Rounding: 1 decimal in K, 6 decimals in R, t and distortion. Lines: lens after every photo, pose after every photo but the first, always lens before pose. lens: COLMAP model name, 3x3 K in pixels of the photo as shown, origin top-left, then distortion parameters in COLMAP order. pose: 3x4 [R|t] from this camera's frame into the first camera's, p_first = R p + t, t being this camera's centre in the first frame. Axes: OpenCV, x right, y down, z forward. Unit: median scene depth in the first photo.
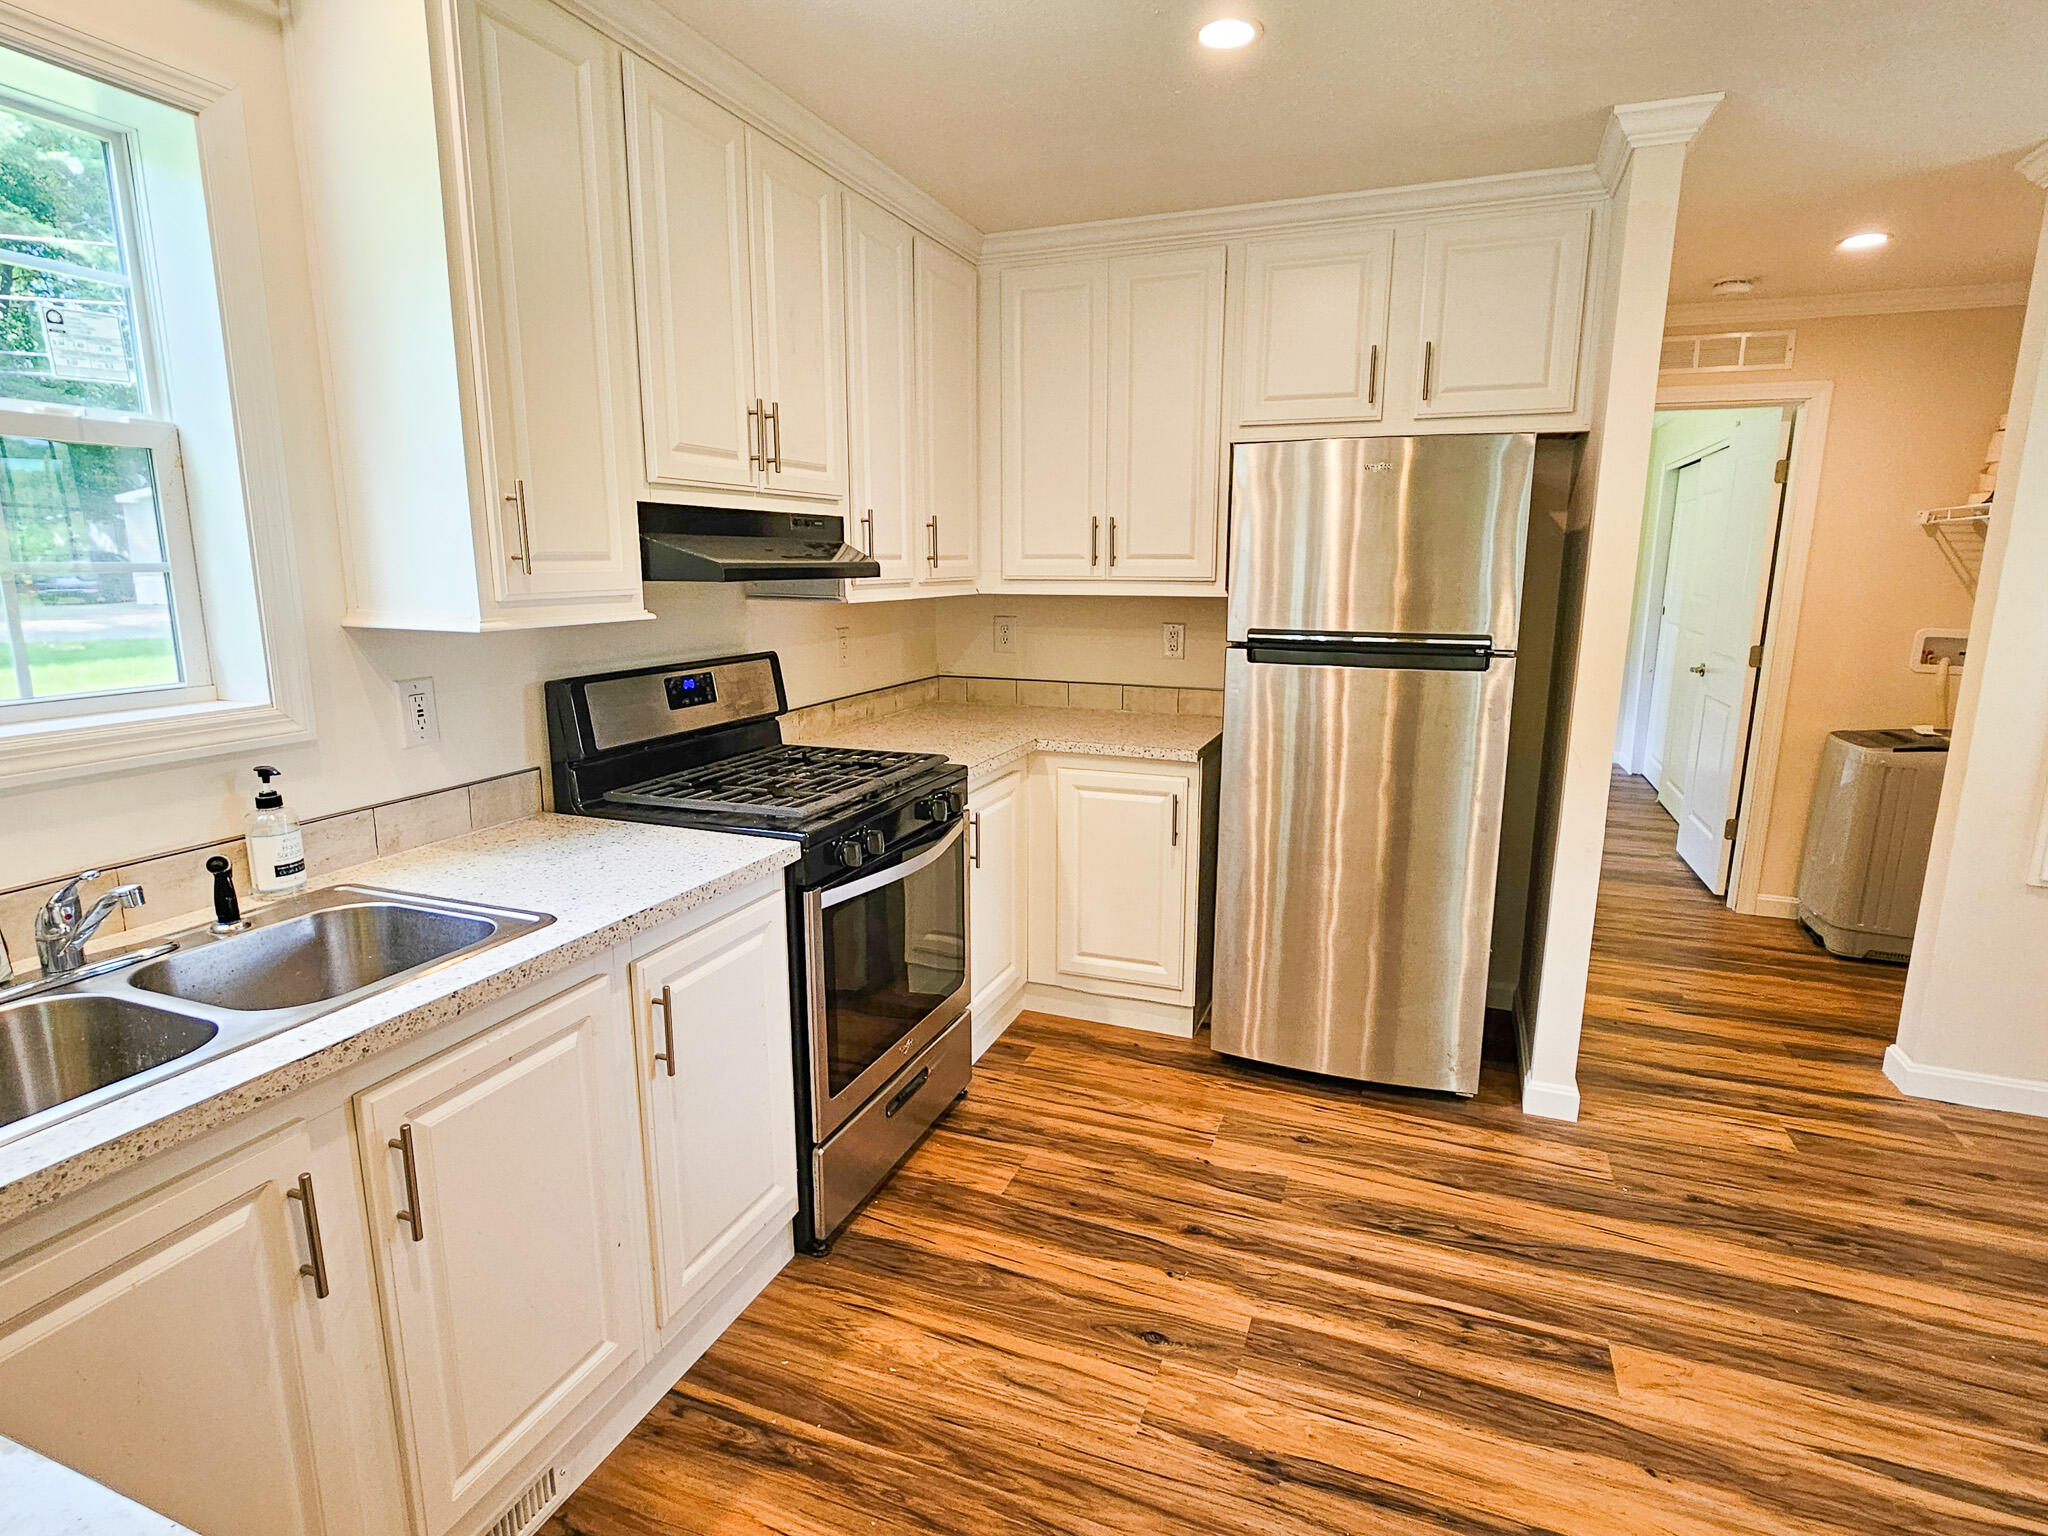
lens RADIAL K [[1047.1, 0, 1025.7], [0, 1047.1, 758.0], [0, 0, 1]] dist [-0.002023, 0.001743]
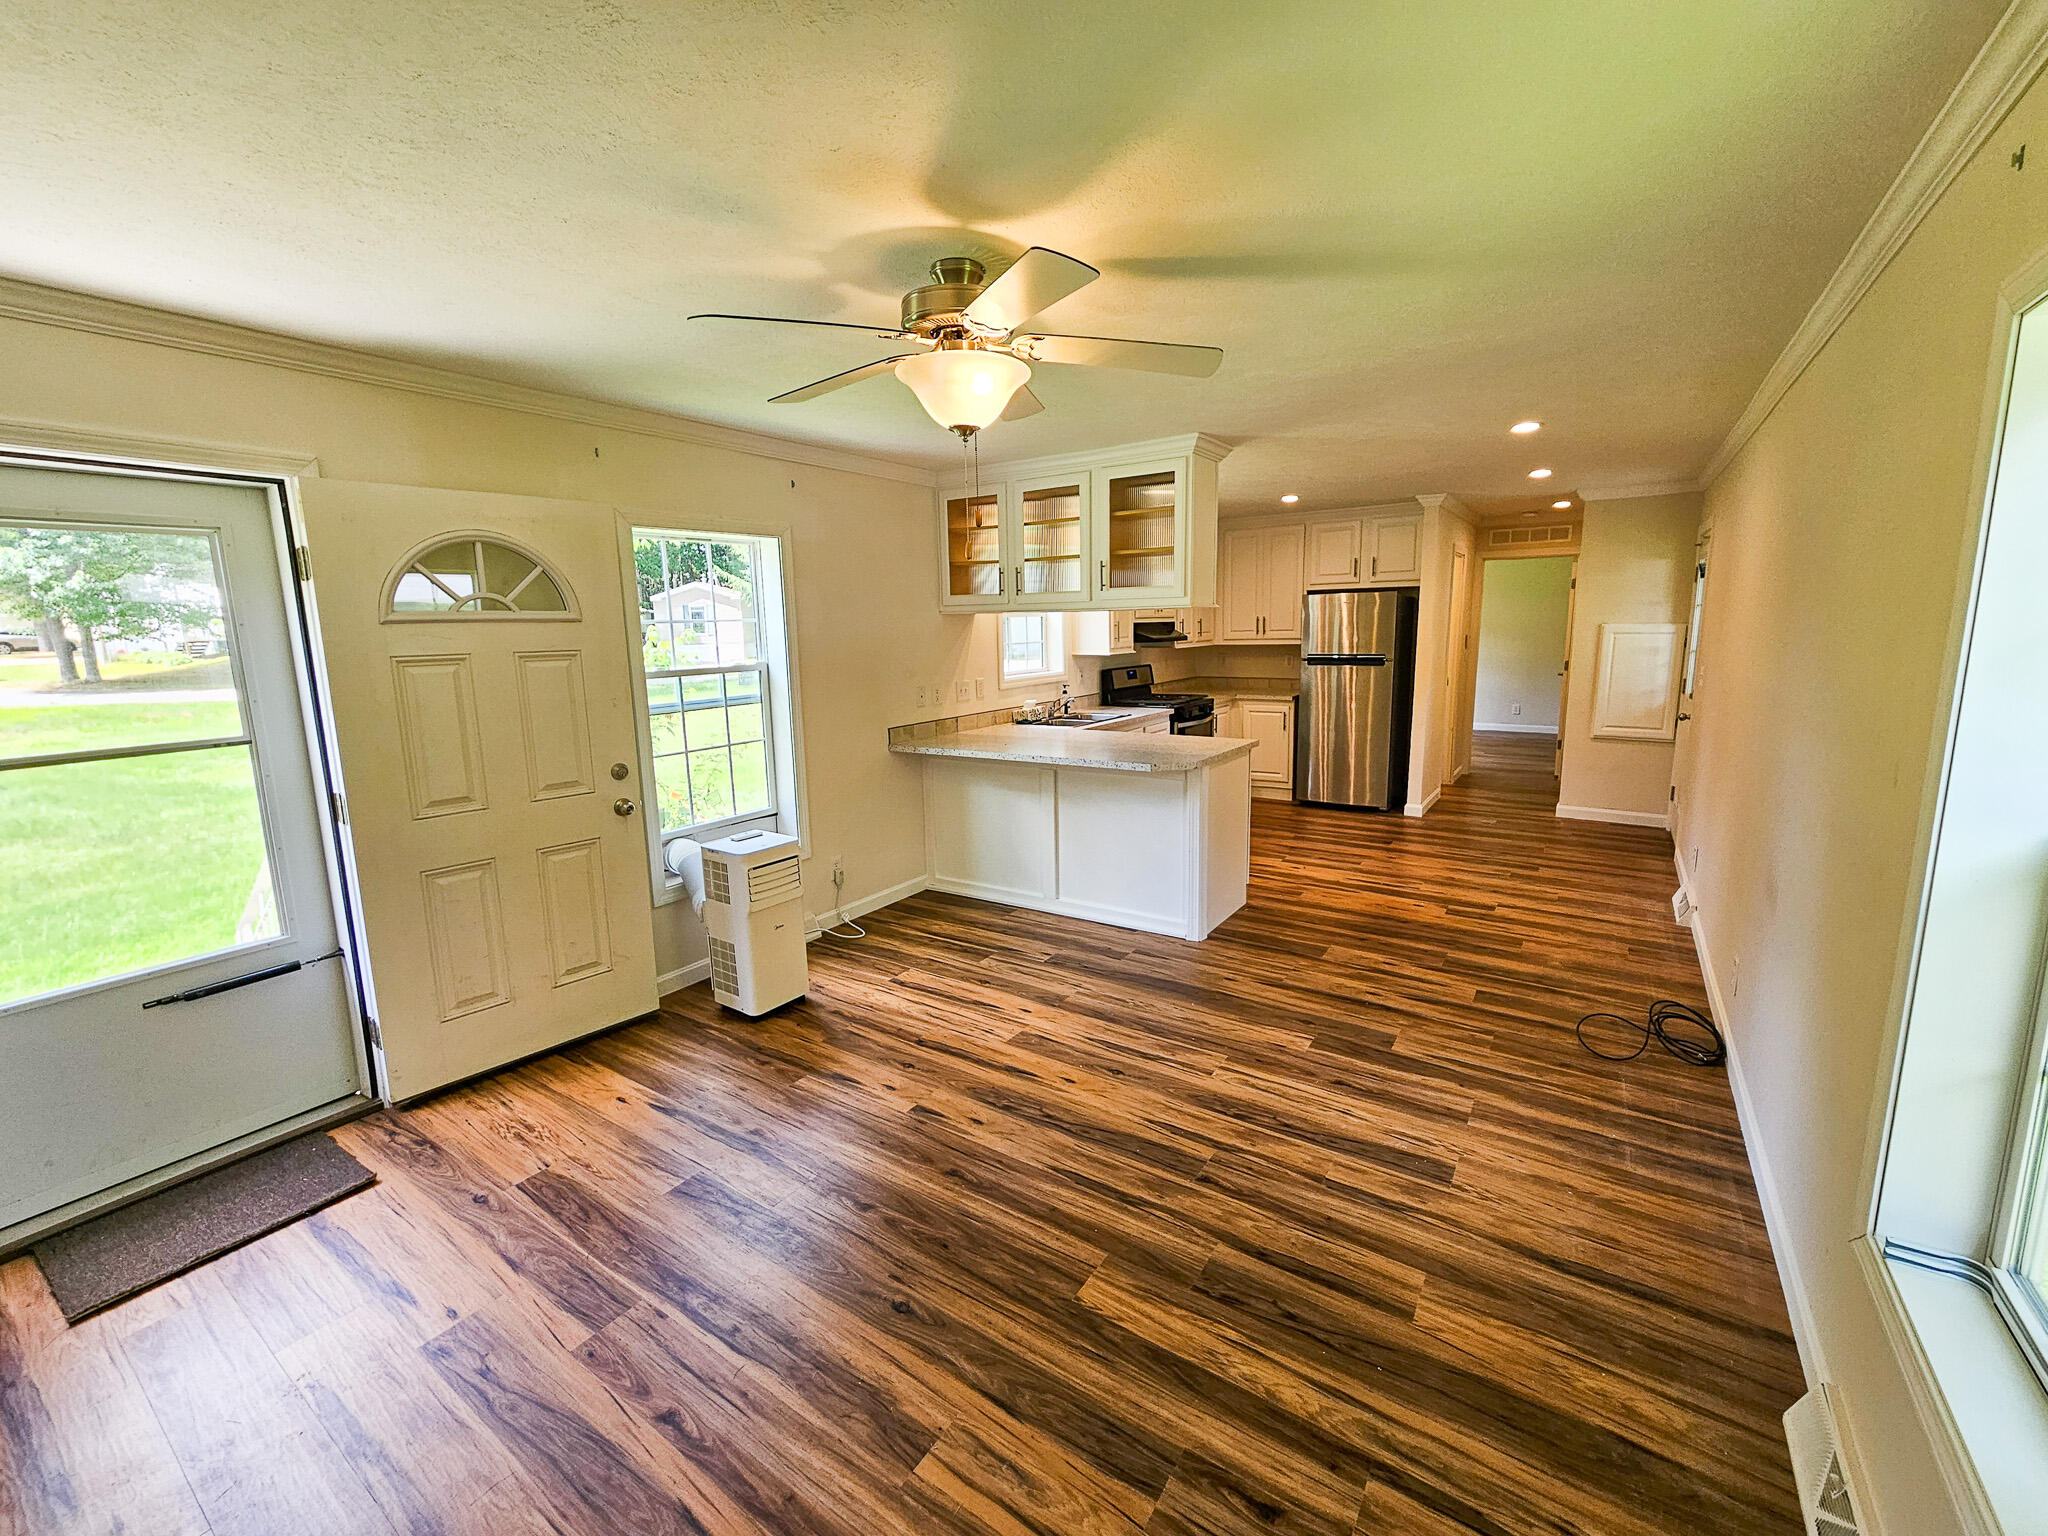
lens RADIAL K [[844.1, 0, 1027.8], [0, 844.1, 758.7], [0, 0, 1]] dist [0.000005, 0.000432]
pose [[0.974841, 0.010800, -0.222640, -0.038397], [-0.016596, 0.999570, -0.024179, 0.302388], [0.222283, 0.027265, 0.974601, -1.881372]]
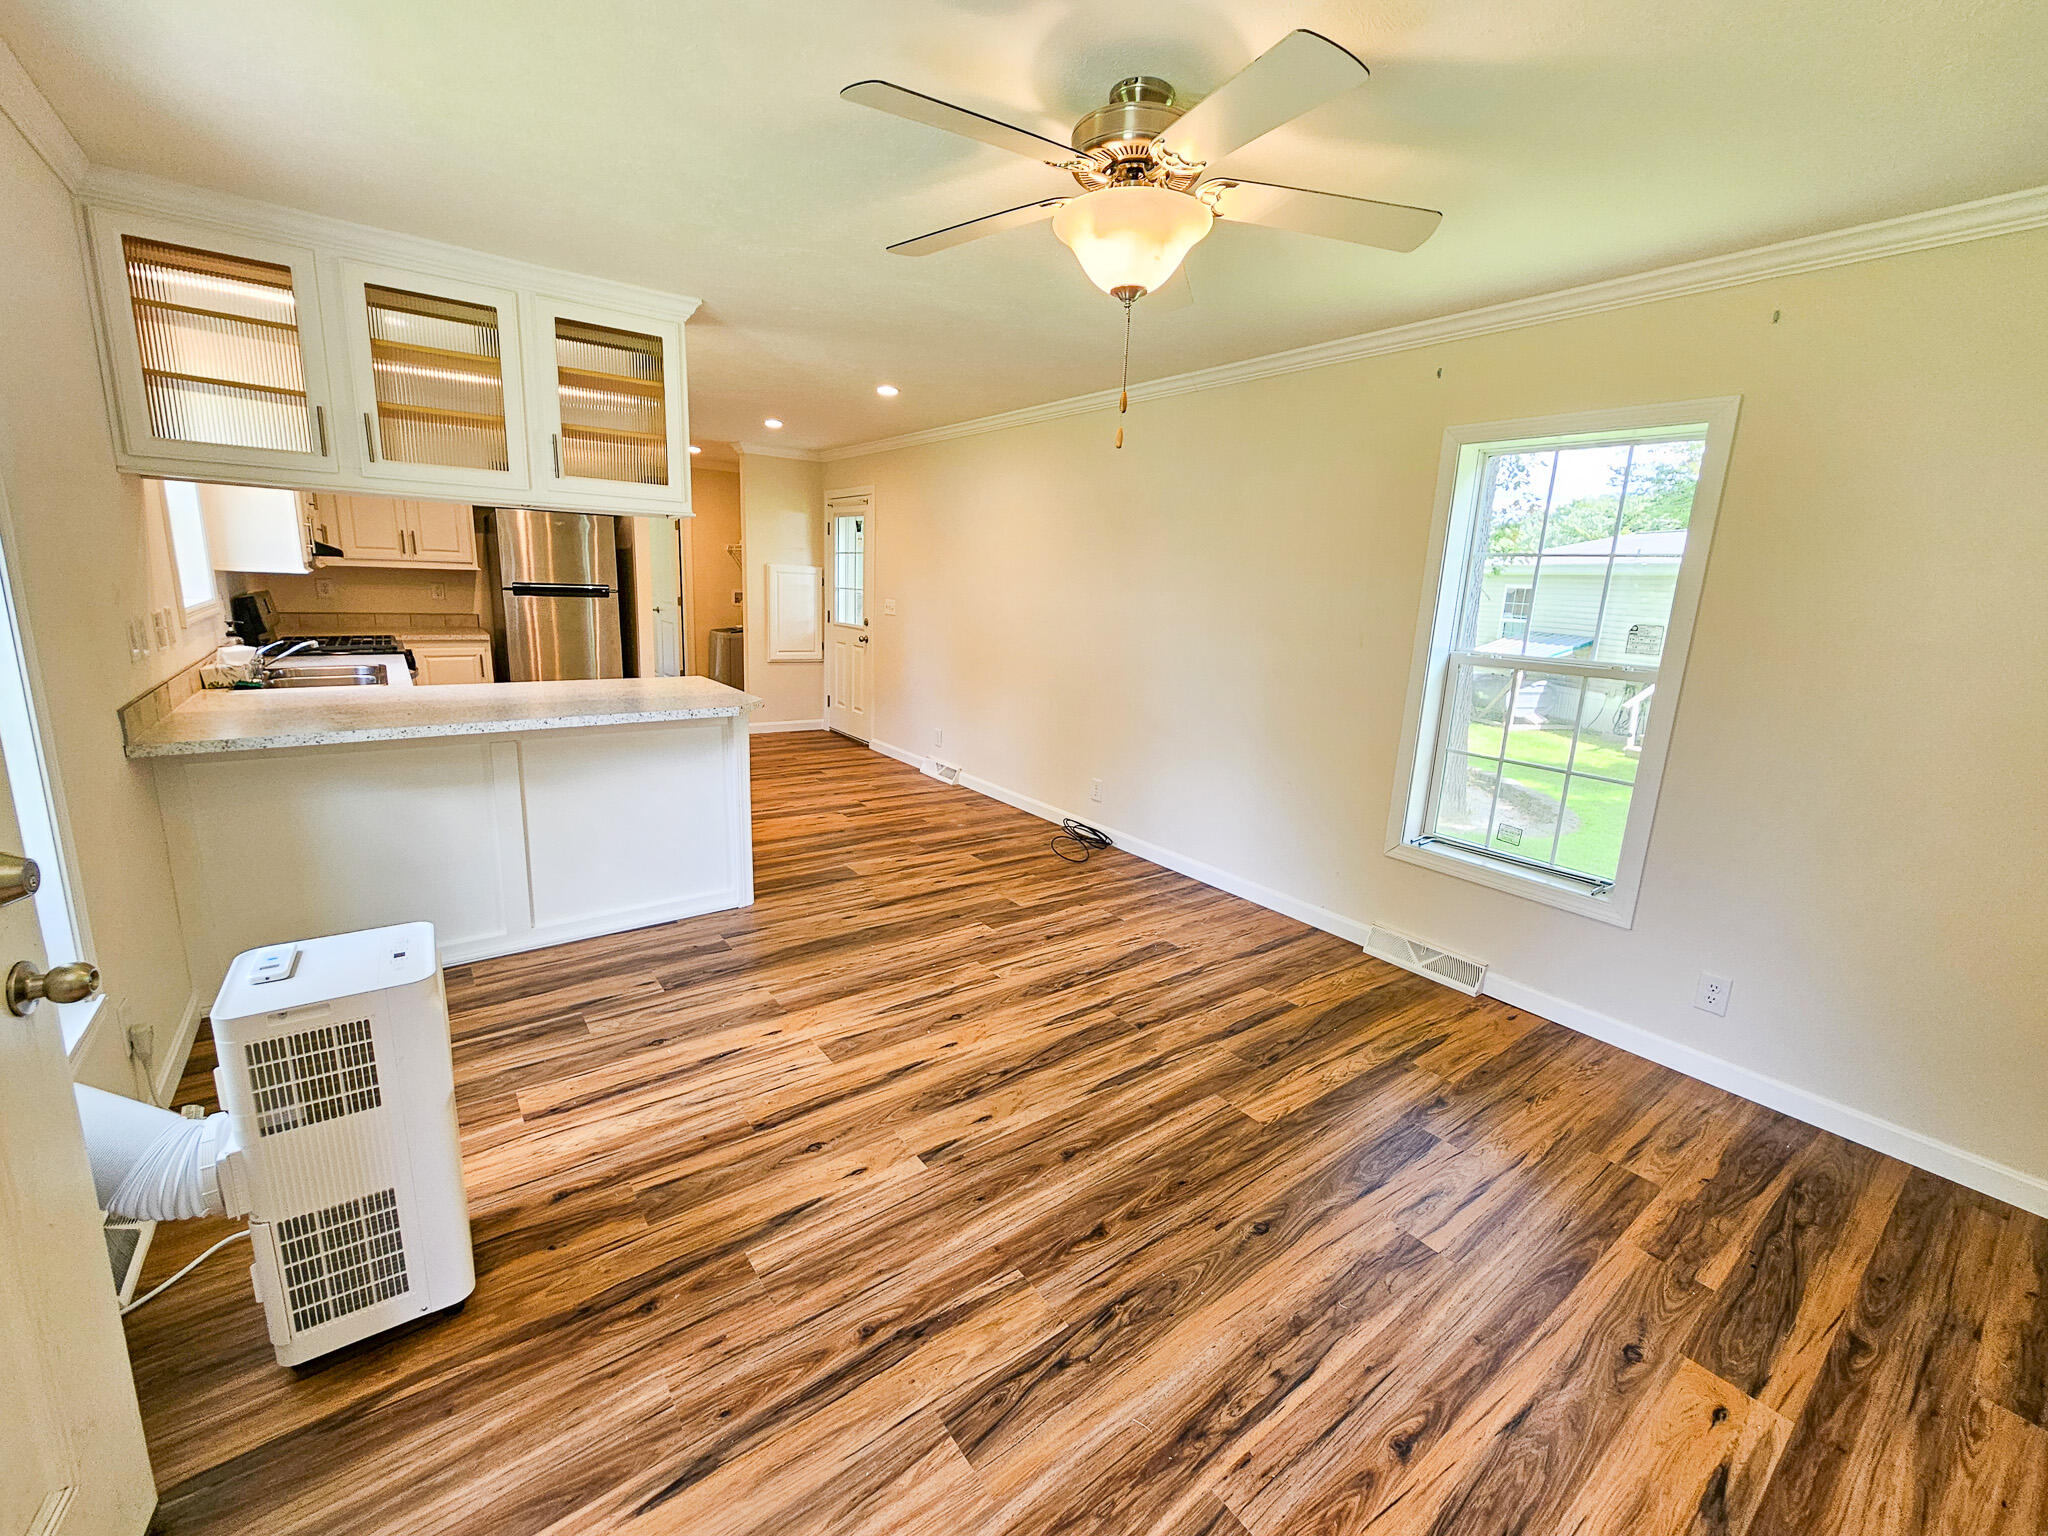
lens RADIAL K [[844.1, 0, 1027.8], [0, 844.1, 758.7], [0, 0, 1]] dist [0.000005, 0.000432]
pose [[0.524020, -0.159051, 0.836723, -1.084906], [0.118460, 0.986470, 0.113328, 0.253435], [-0.843428, 0.039732, 0.535771, -1.344010]]
